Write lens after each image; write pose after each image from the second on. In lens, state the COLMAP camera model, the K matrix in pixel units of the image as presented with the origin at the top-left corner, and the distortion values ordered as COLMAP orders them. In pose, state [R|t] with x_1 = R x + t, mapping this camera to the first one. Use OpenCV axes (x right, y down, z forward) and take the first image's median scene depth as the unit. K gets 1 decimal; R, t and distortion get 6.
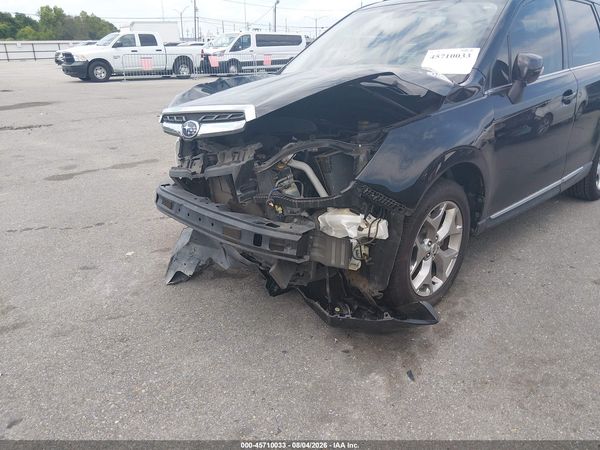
lens RADIAL K [[457.8, 0, 303.6], [0, 457.8, 227.0], [0, 0, 1]] dist [0.072683, -0.119740]
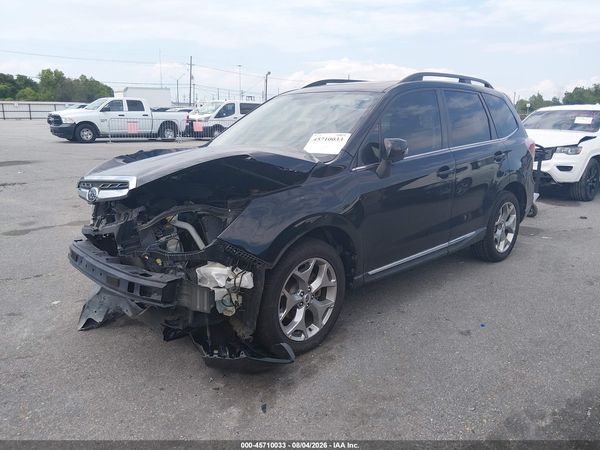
lens RADIAL K [[457.8, 0, 304.1], [0, 457.8, 222.6], [0, 0, 1]] dist [0.072683, -0.119740]
pose [[0.999570, 0.018511, 0.022737, 0.250632], [-0.015188, 0.990246, -0.138496, 0.017163], [-0.025079, 0.138091, 0.990102, -0.175228]]
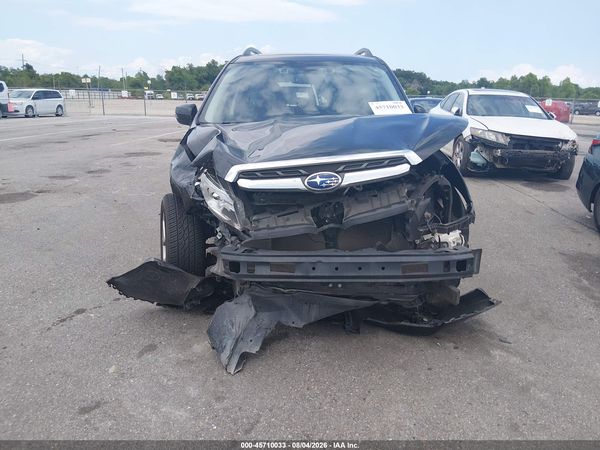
lens RADIAL K [[457.8, 0, 303.0], [0, 457.8, 219.7], [0, 0, 1]] dist [0.072683, -0.119740]
pose [[0.689331, -0.170633, 0.704064, -0.873780], [0.245022, 0.969505, -0.004931, -0.127127], [-0.681753, 0.175910, 0.710119, 0.331364]]
